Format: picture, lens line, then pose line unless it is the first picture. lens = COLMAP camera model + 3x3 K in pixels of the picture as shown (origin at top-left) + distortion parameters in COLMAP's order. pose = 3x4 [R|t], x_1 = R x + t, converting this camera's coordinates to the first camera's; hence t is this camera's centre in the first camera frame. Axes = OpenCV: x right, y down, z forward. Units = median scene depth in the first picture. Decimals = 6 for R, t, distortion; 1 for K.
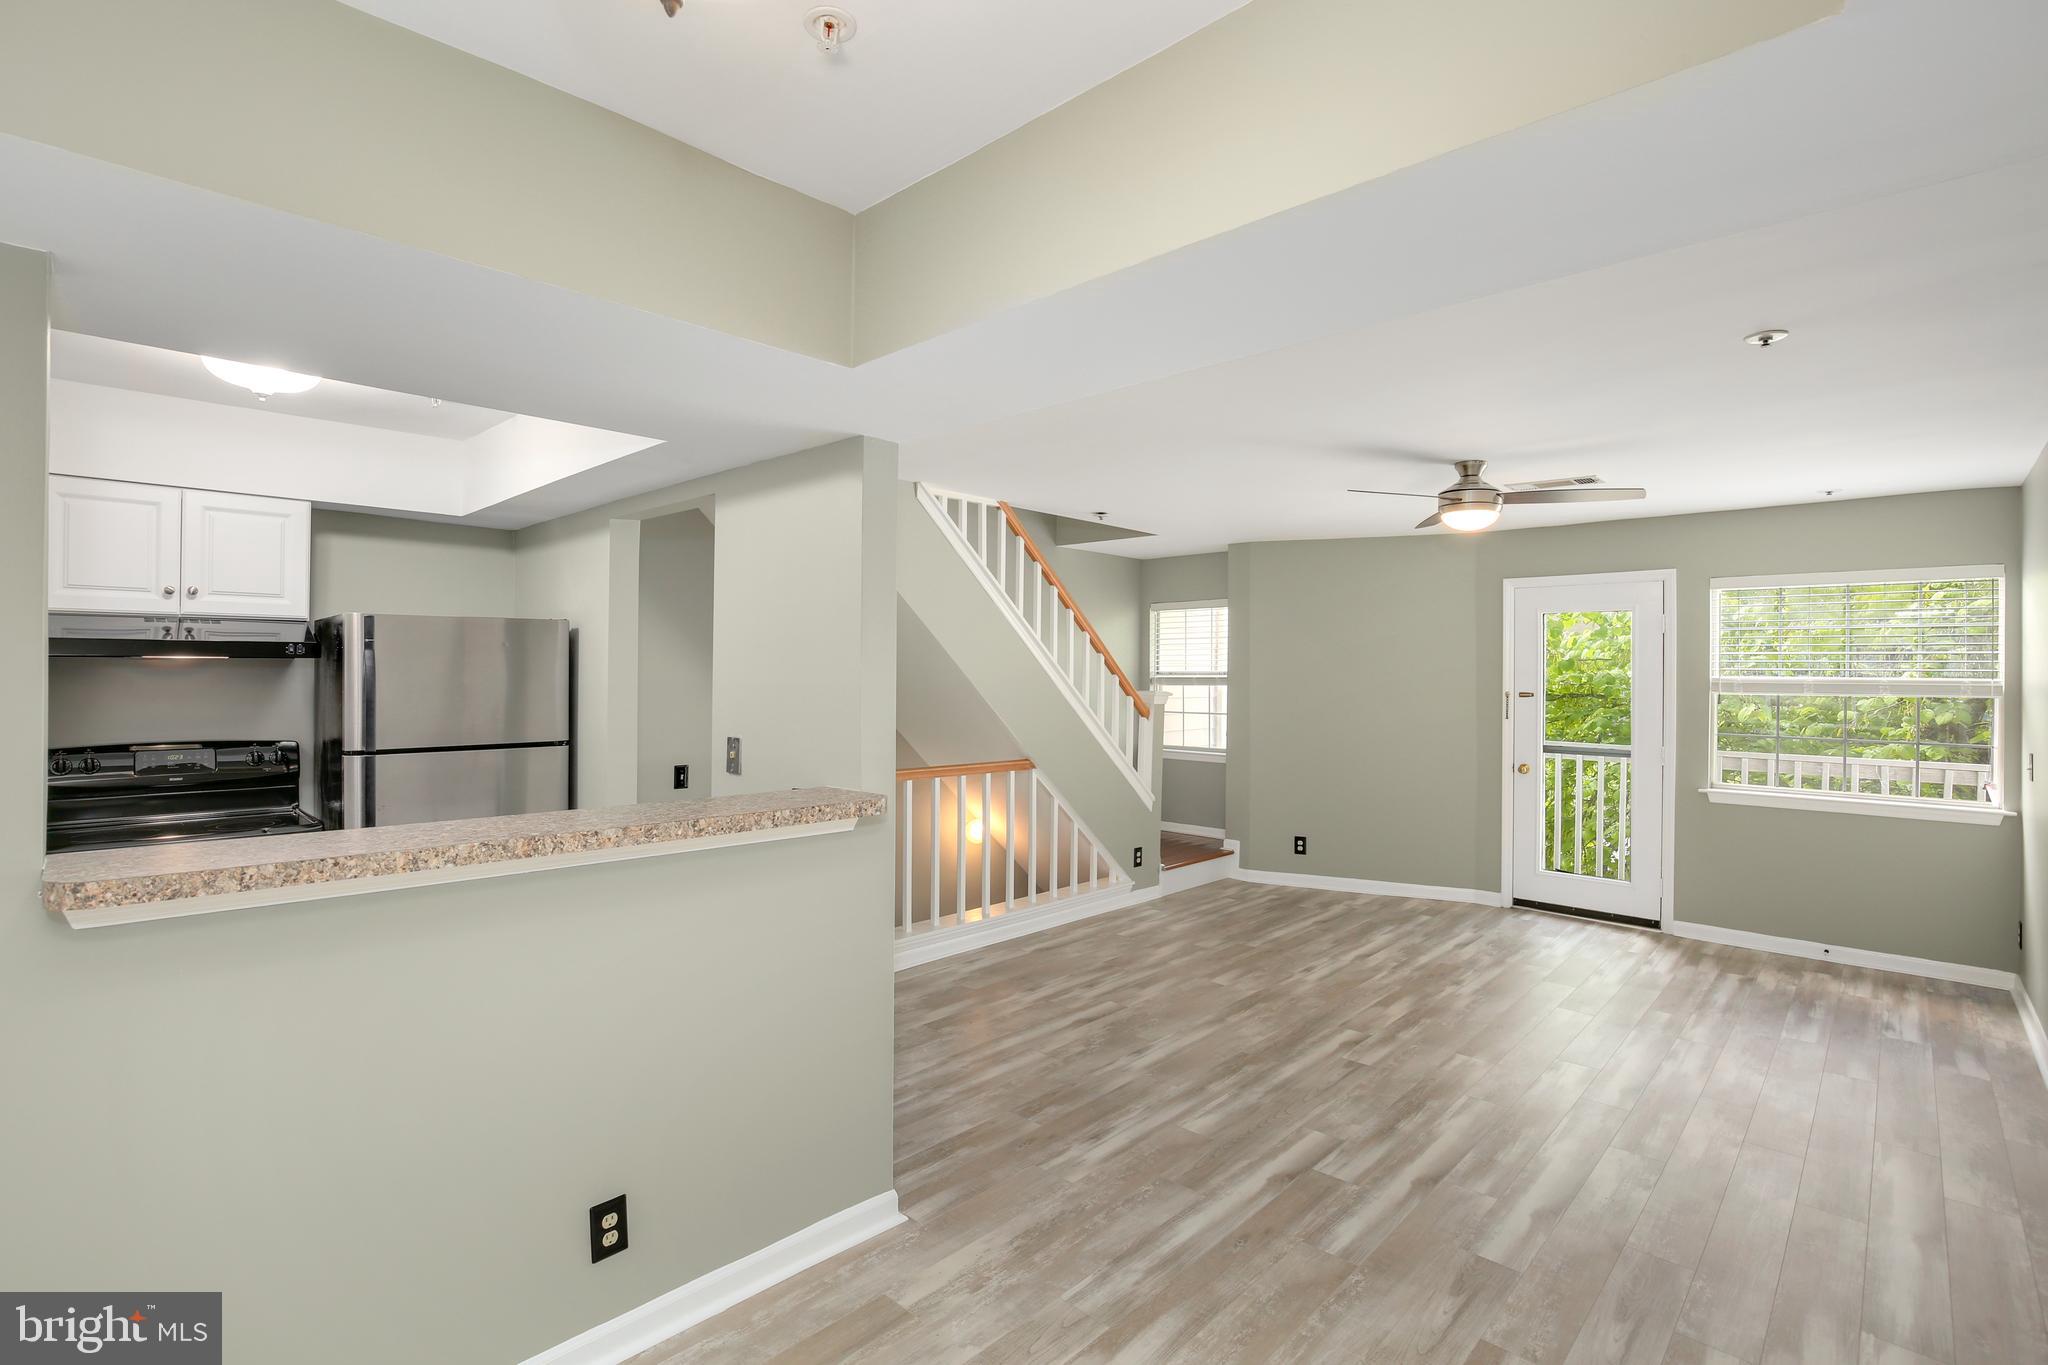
lens RADIAL K [[948.8, 0, 1024.0], [0, 948.8, 682.5], [0, 0, 1]] dist [-0.025039, 0.008500]
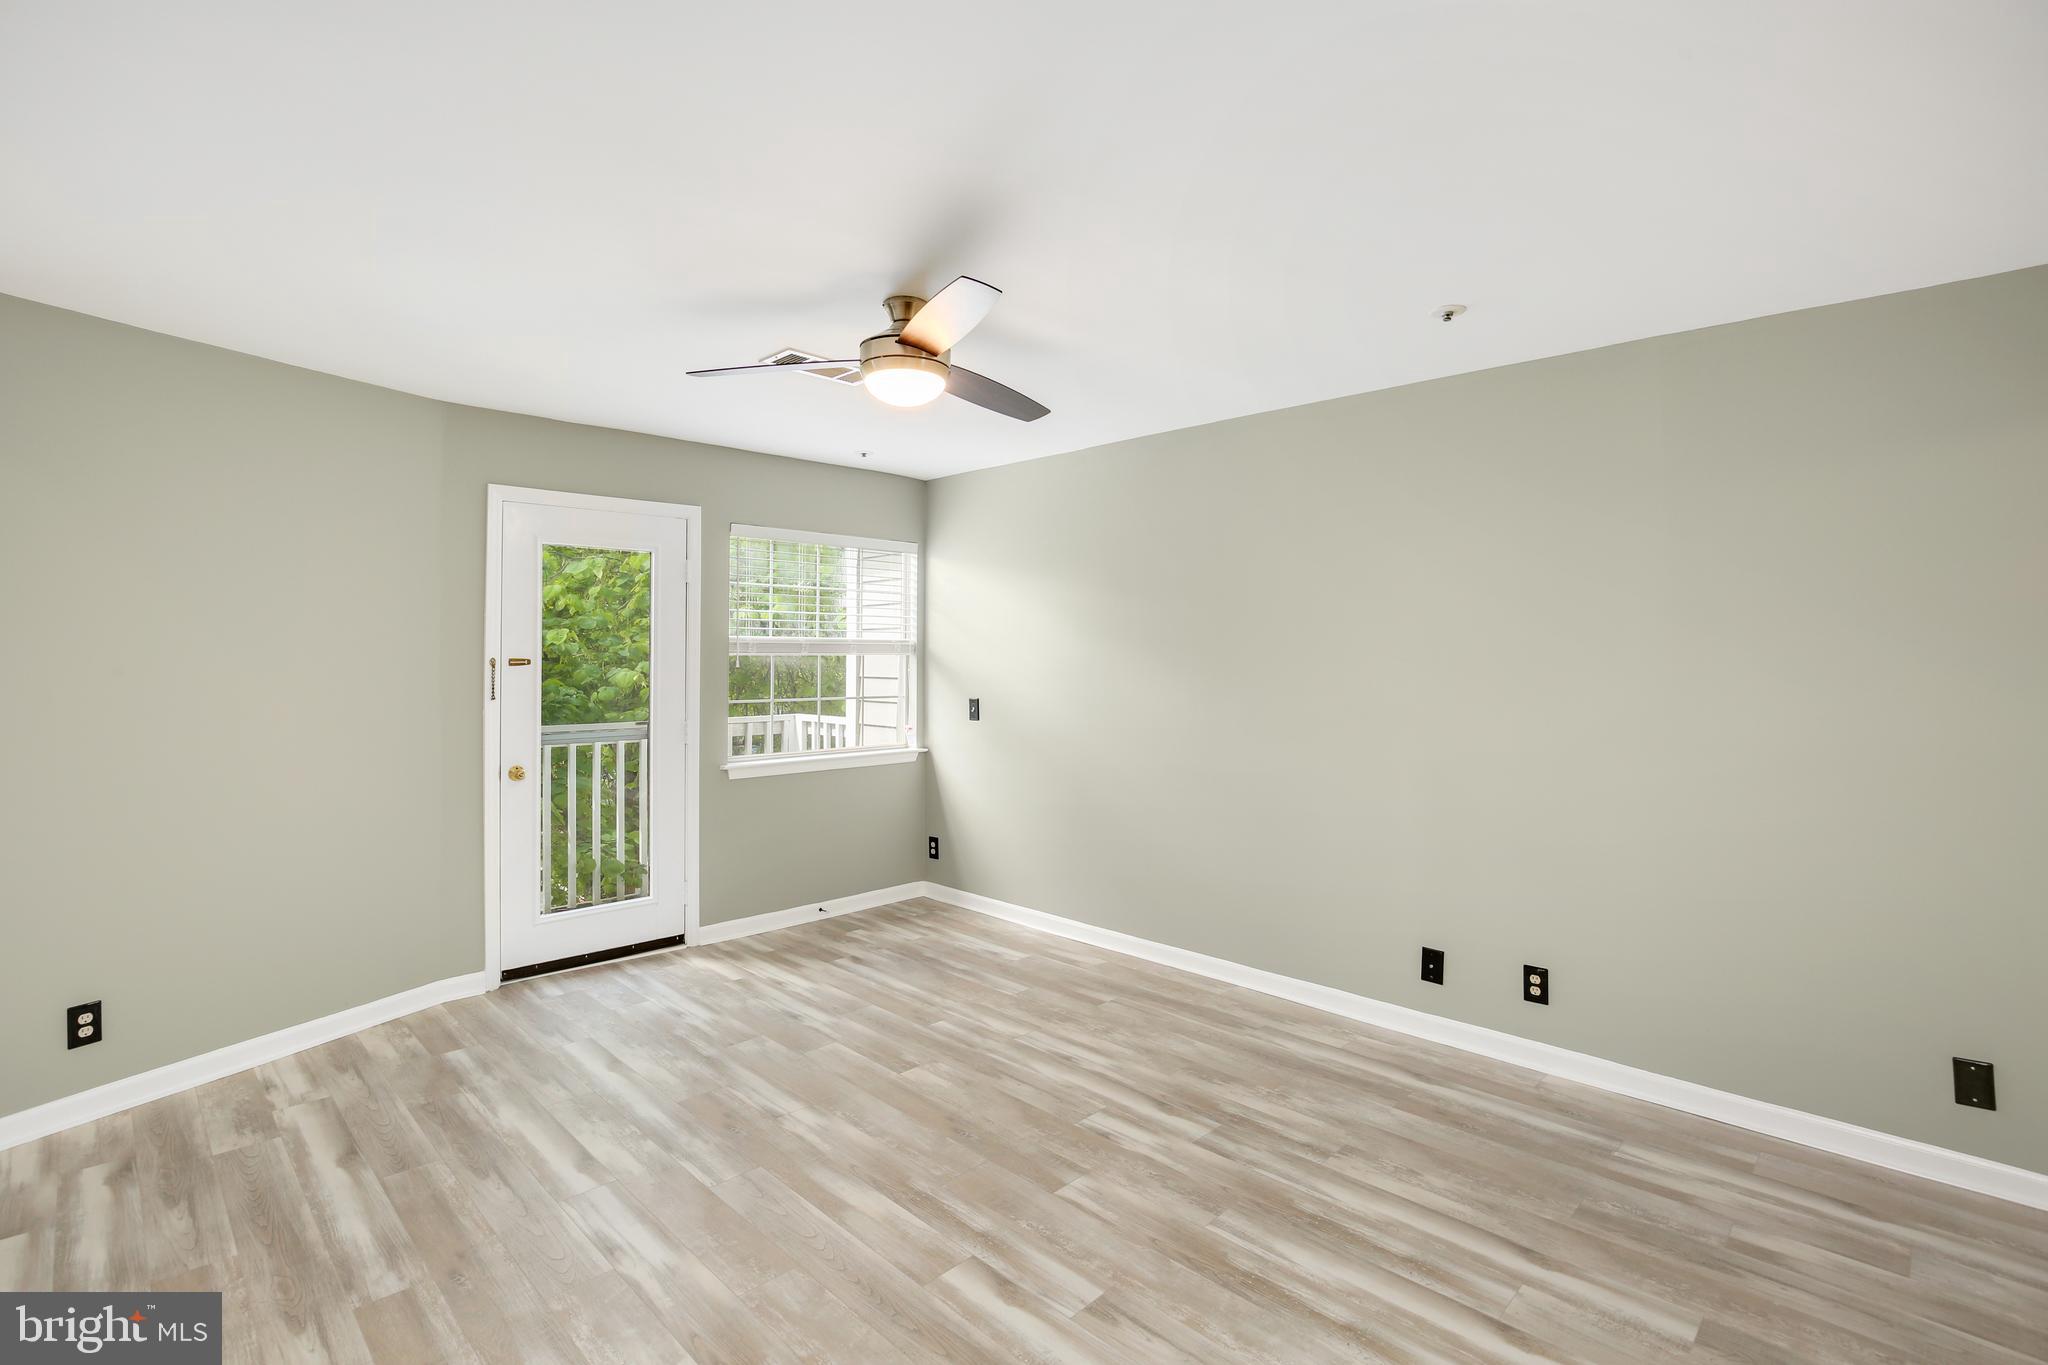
lens RADIAL K [[955.5, 0, 1025.1], [0, 955.5, 639.6], [0, 0, 1]] dist [-0.026520, 0.000490]
pose [[0.022521, 0.002804, 0.999742, -0.167925], [0.006335, 0.999976, -0.002947, 0.001912], [-0.999726, 0.006400, 0.022502, 0.784601]]
